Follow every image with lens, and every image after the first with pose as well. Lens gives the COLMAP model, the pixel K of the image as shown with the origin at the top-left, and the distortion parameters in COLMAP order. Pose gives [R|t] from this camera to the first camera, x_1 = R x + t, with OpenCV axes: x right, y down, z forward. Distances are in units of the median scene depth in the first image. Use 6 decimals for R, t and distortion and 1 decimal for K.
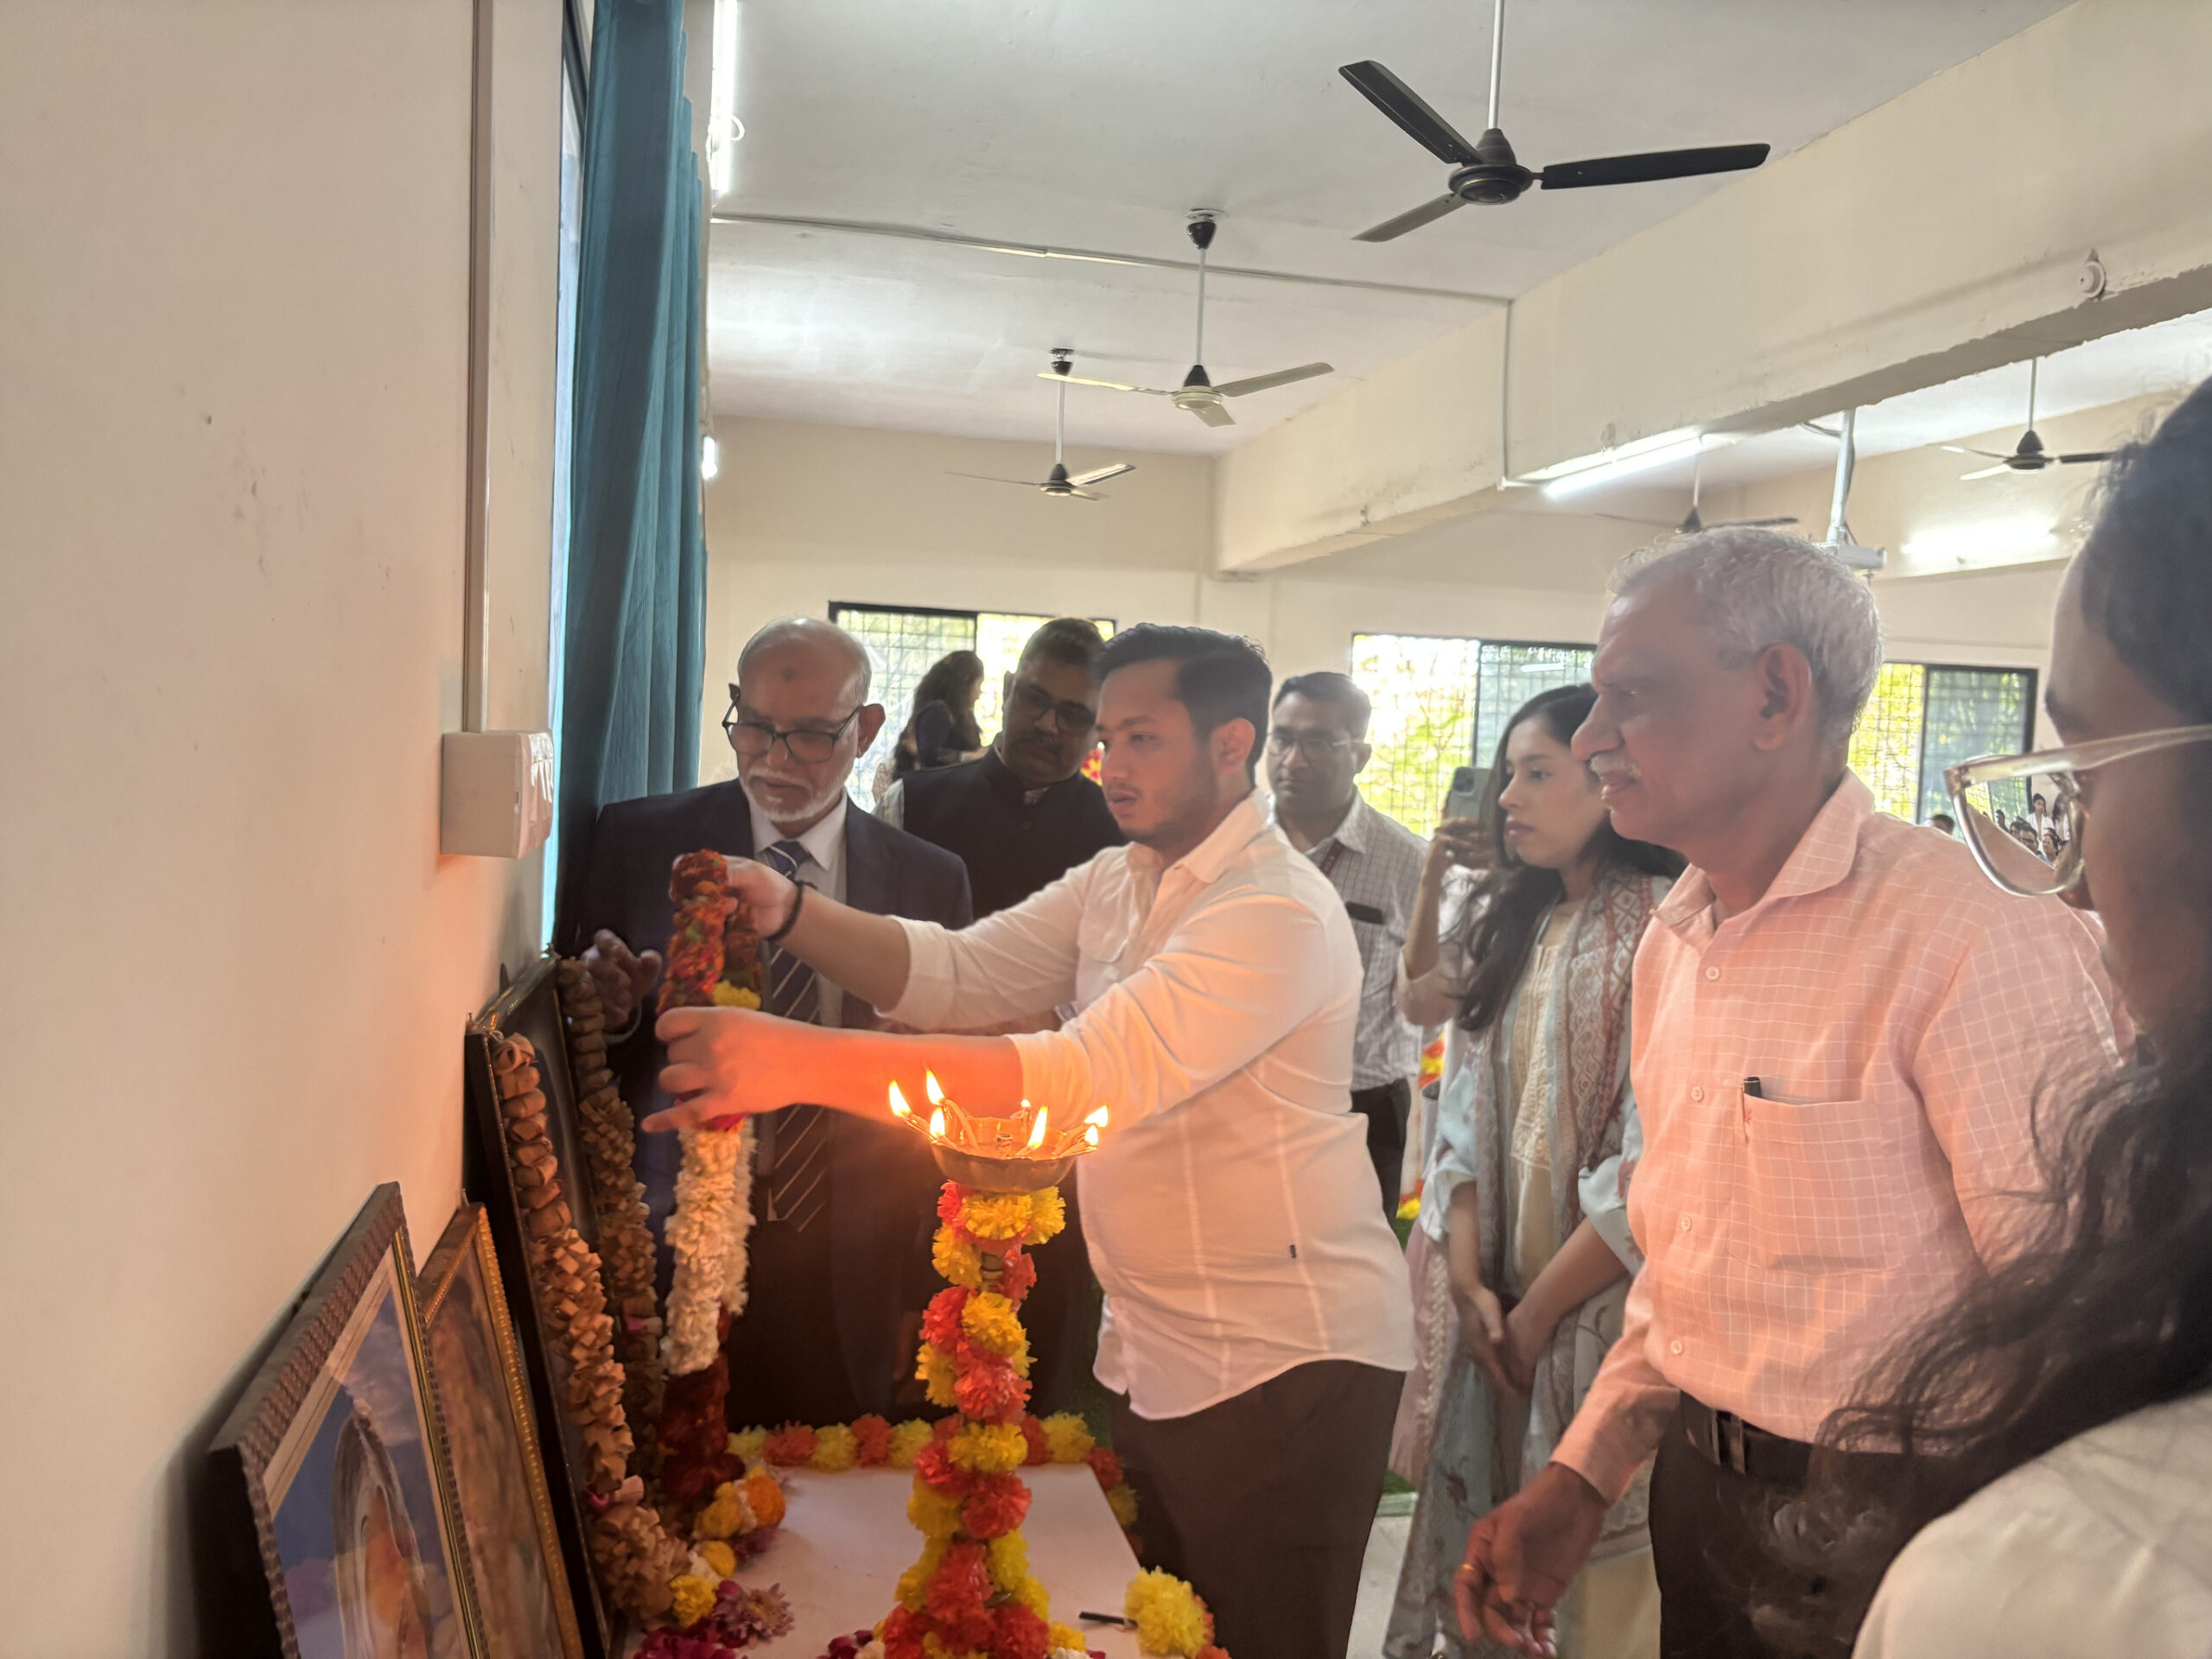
lens RADIAL K [[1678.6, 0, 1116.0], [0, 1678.6, 845.0], [0, 0, 1]] dist [0.062081, -0.057826]
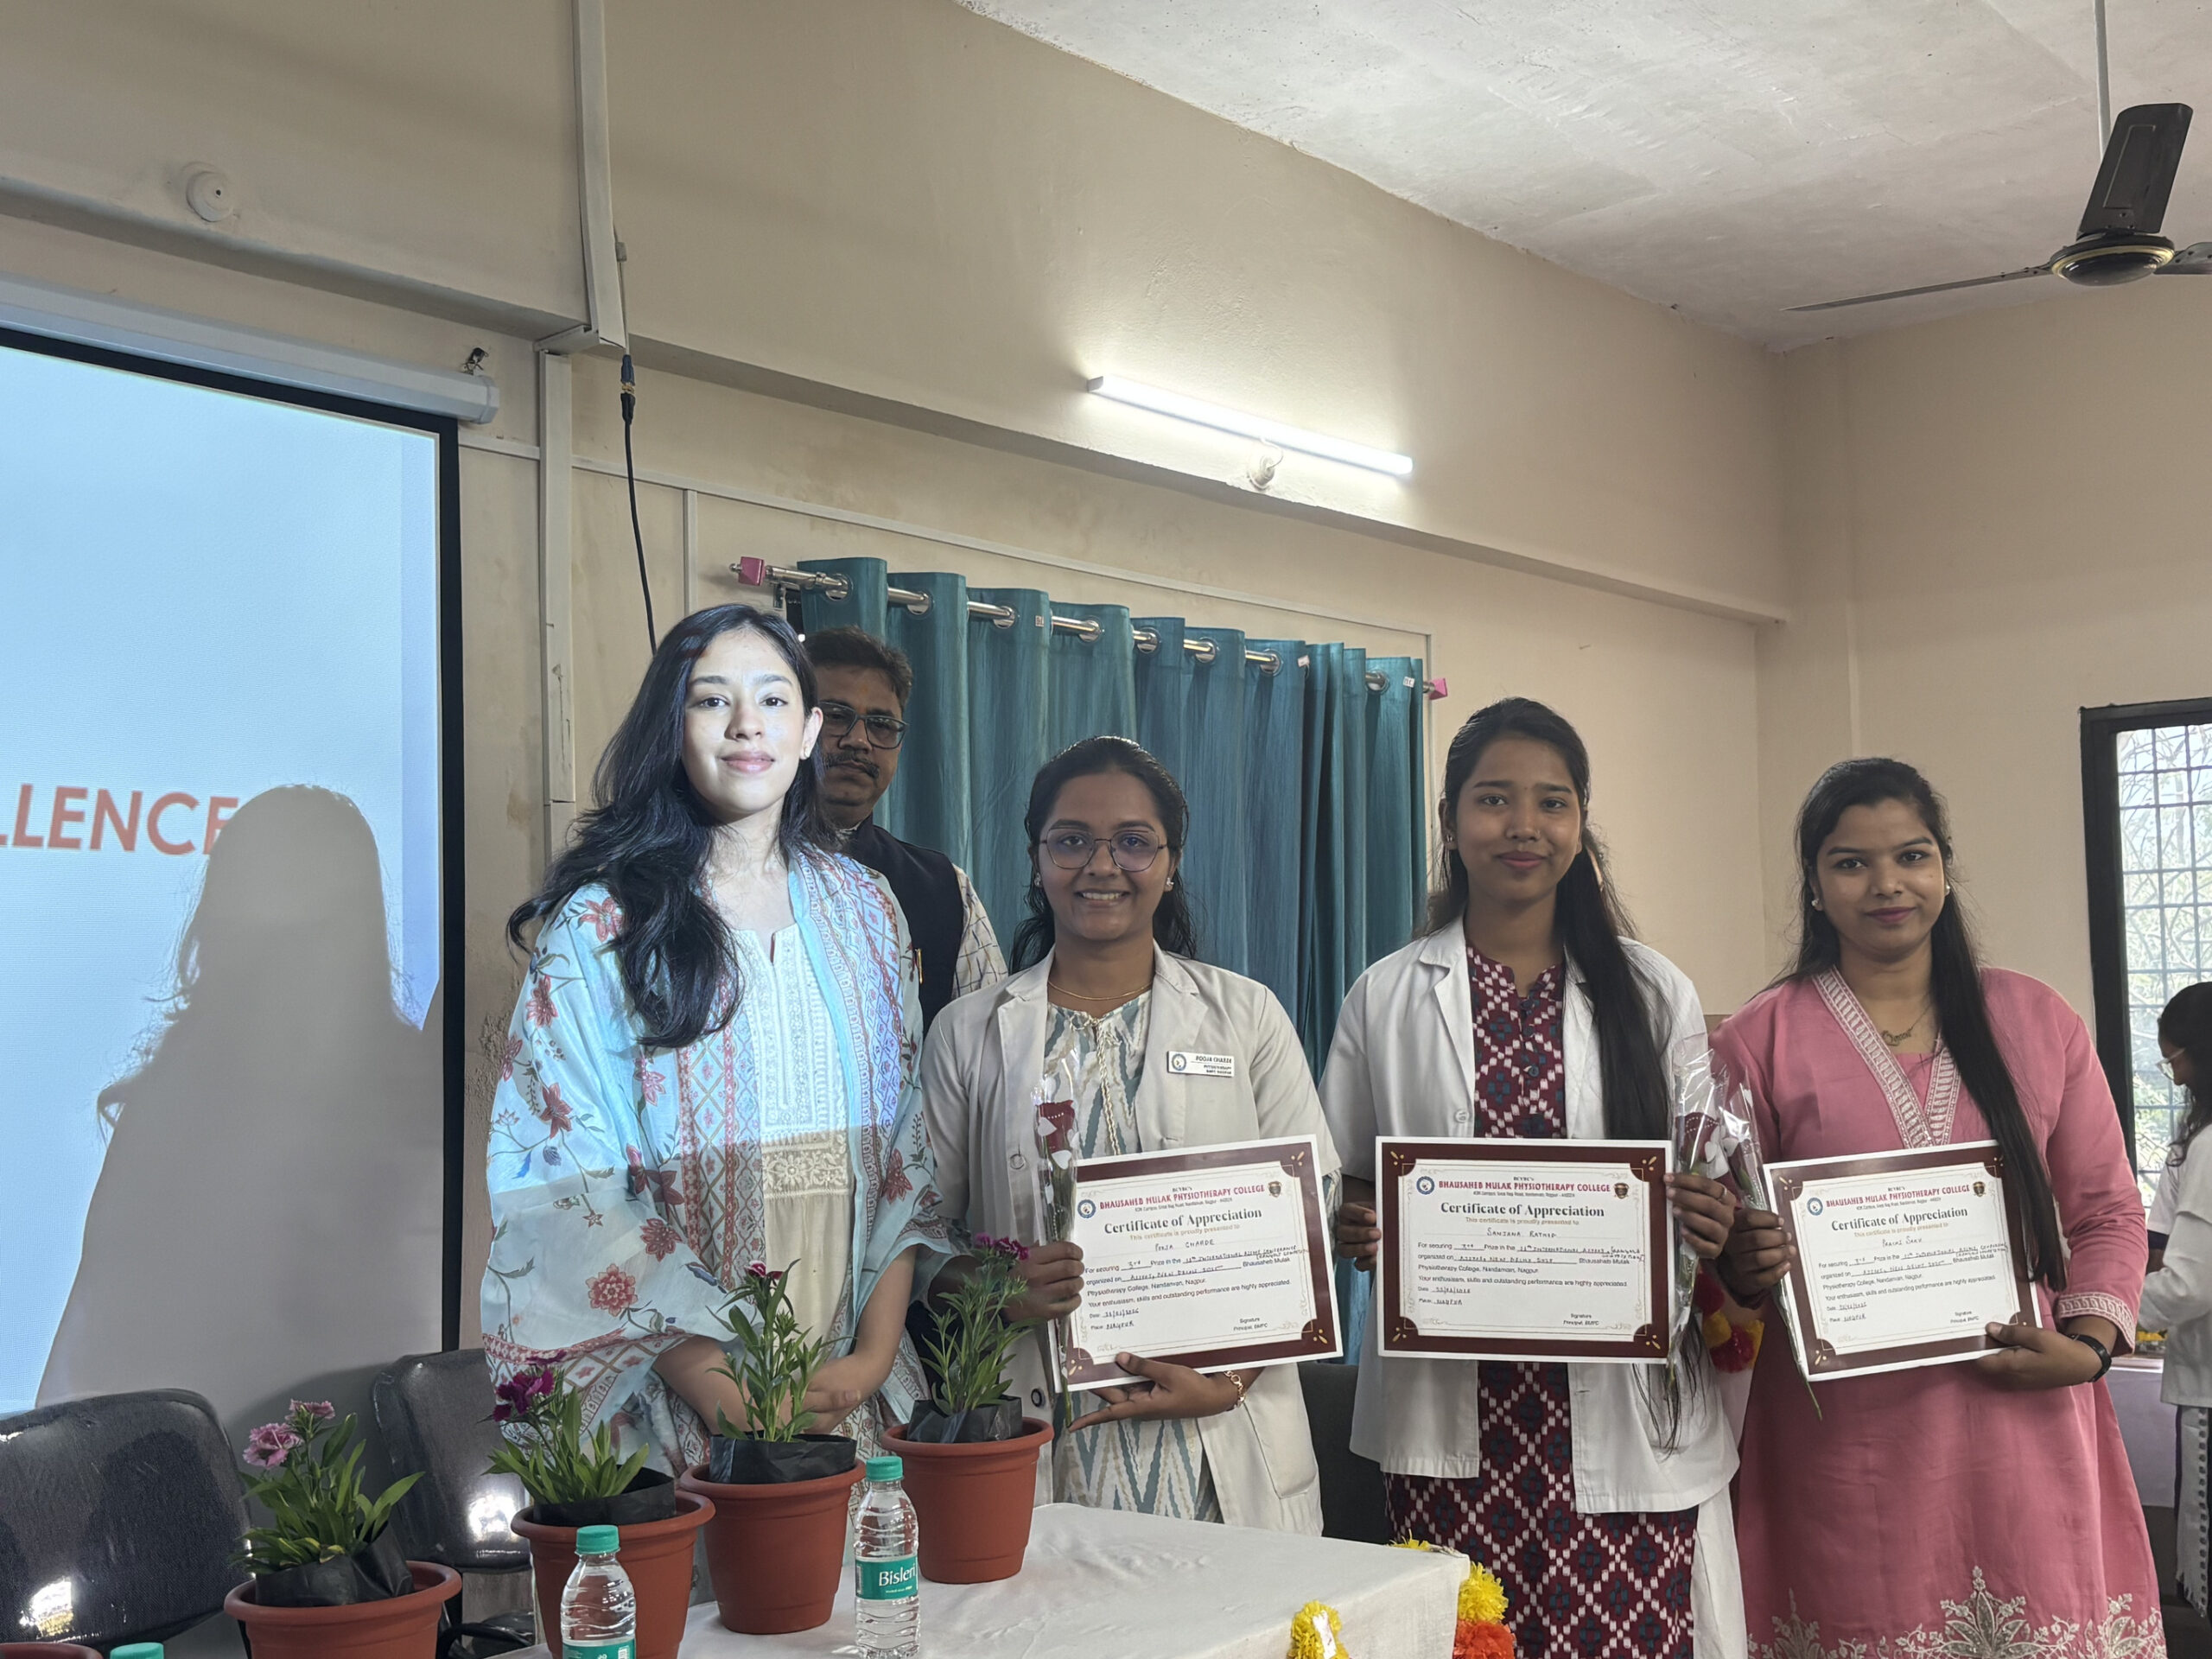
lens RADIAL K [[2516.2, 0, 1118.7], [0, 2516.2, 853.9], [0, 0, 1]] dist [0.007377, 0.000000]
pose [[0.602559, -0.103007, -0.791399, 0.275109], [-0.000912, 0.991546, -0.129752, -0.047573], [0.798074, 0.078905, 0.597371, 0.714375]]
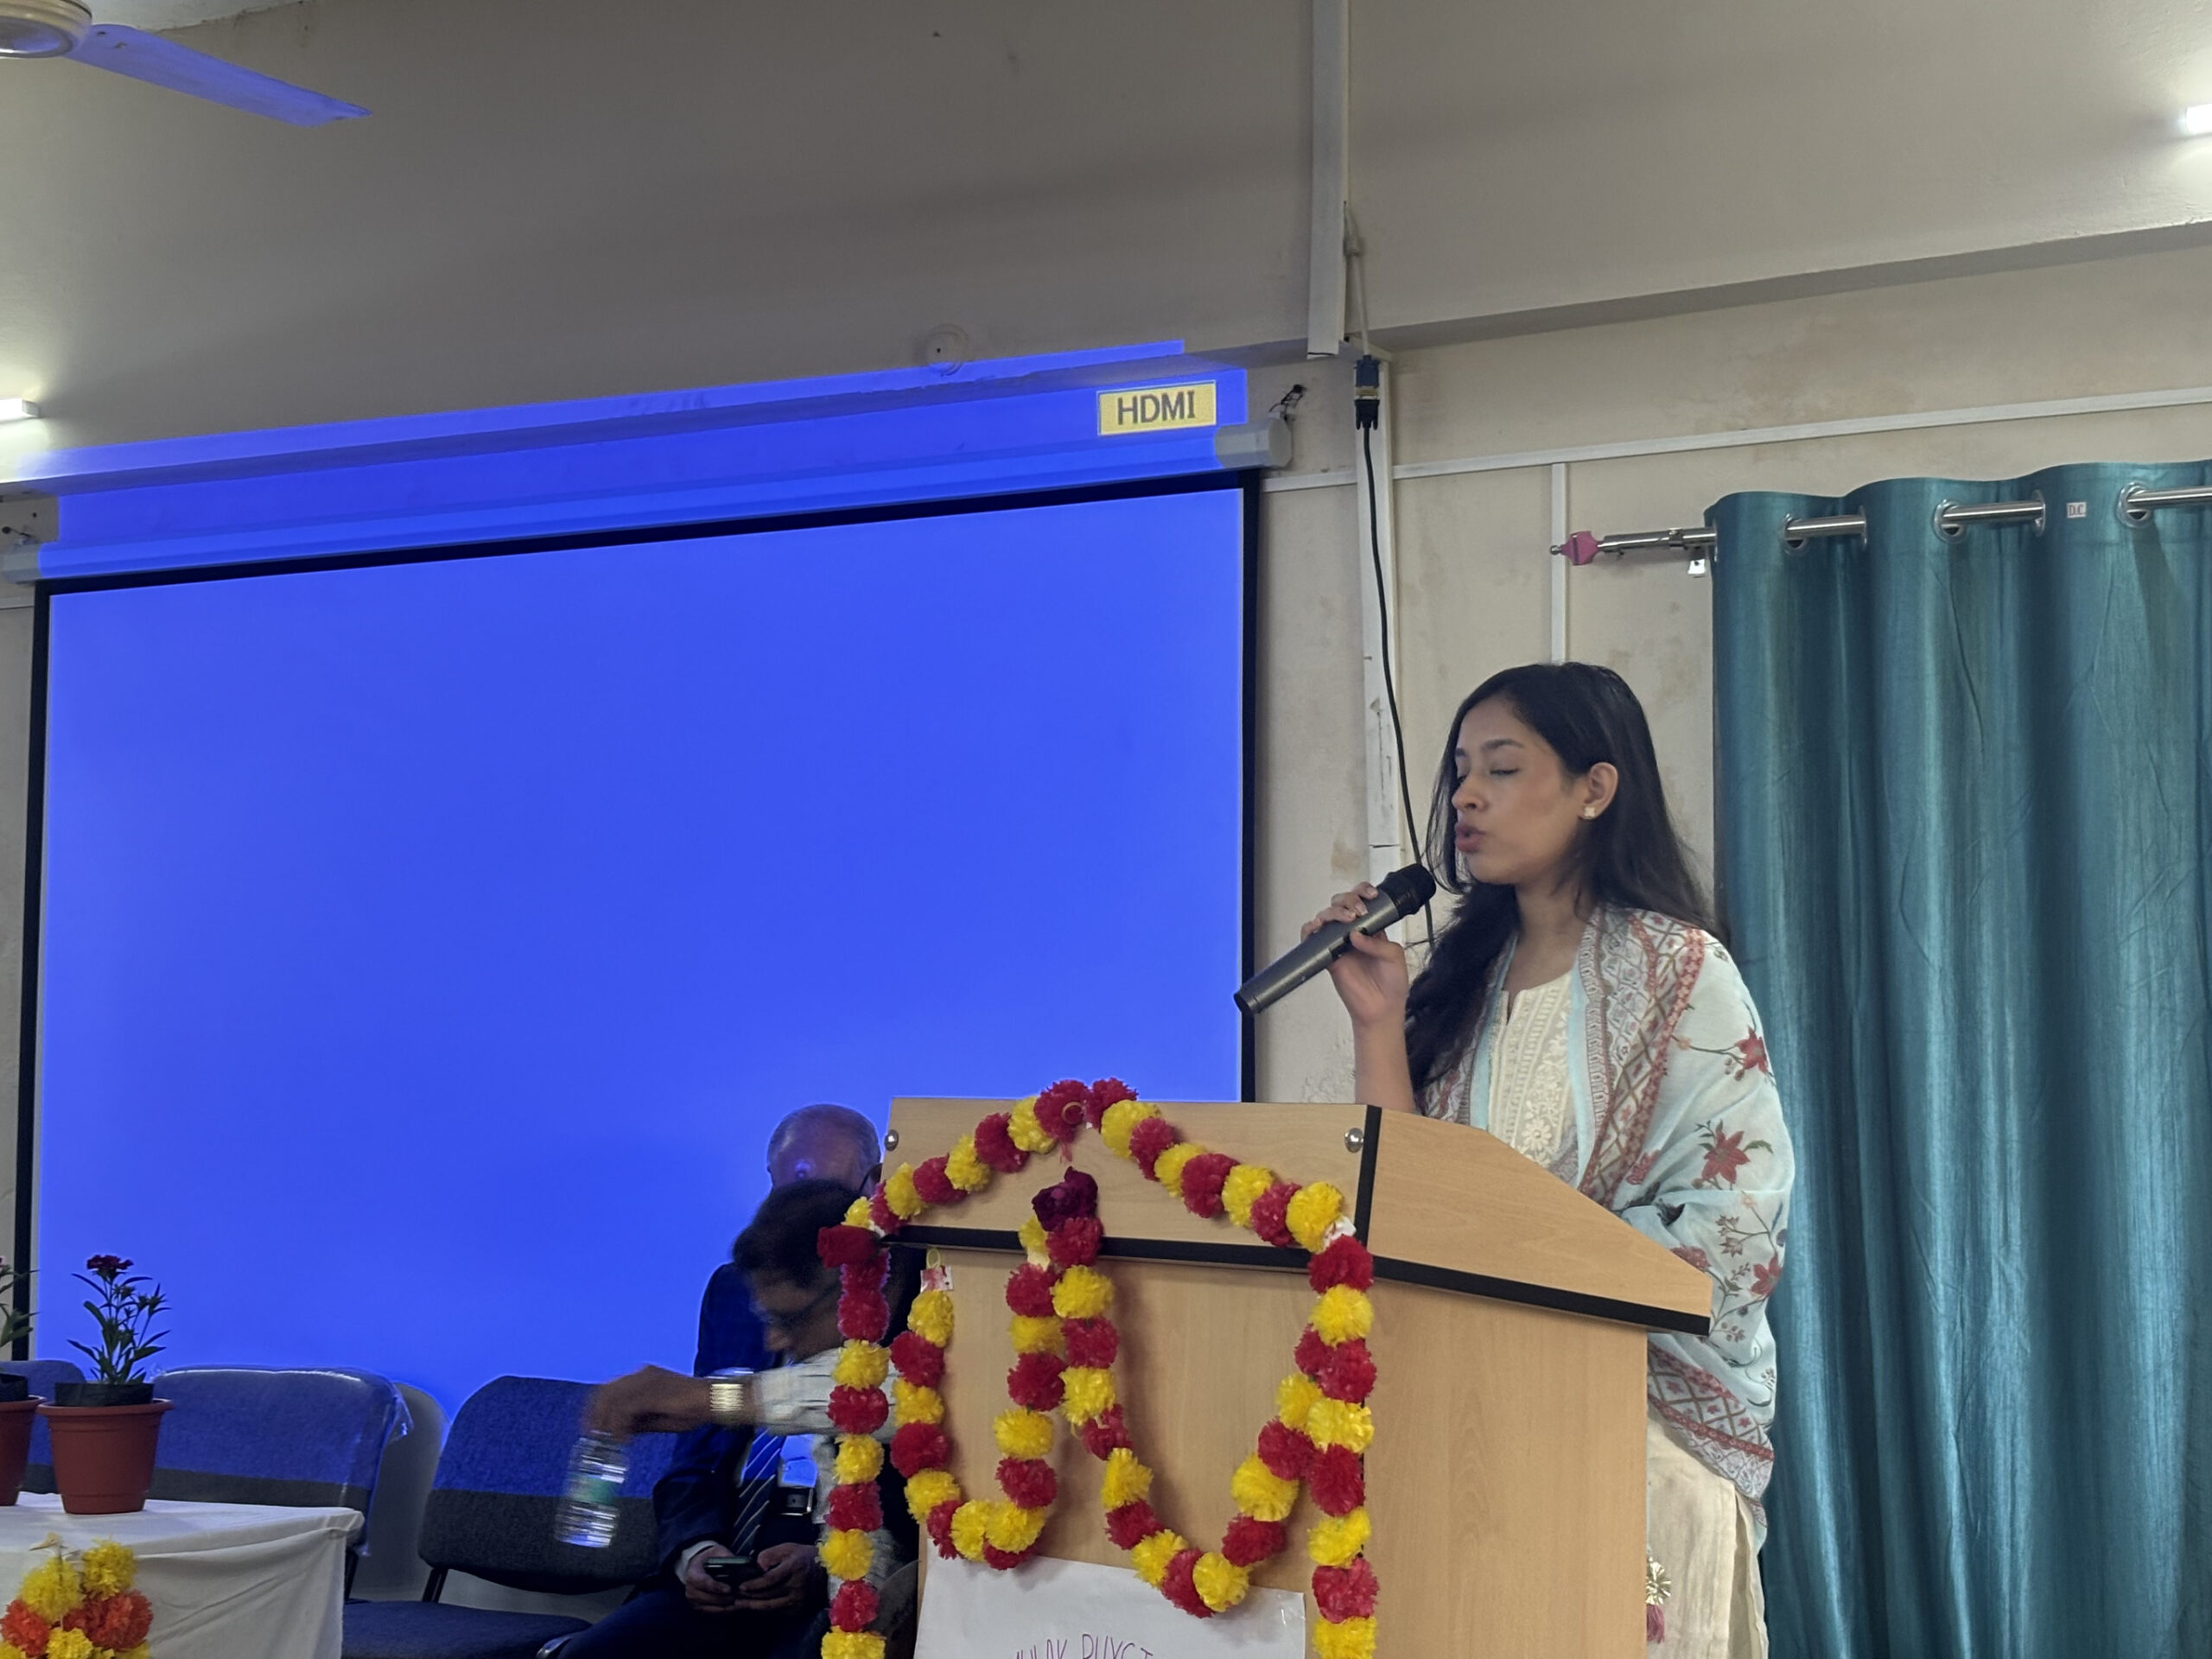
lens RADIAL K [[3630.5, 0, 1124.2], [0, 3630.5, 846.9], [0, 0, 1]] dist [0.082219, 0.000000]
pose [[-0.701766, -0.088514, -0.706887, 0.324384], [-0.067813, 0.996045, -0.057400, -0.085231], [0.709172, 0.007655, -0.704994, 1.440364]]
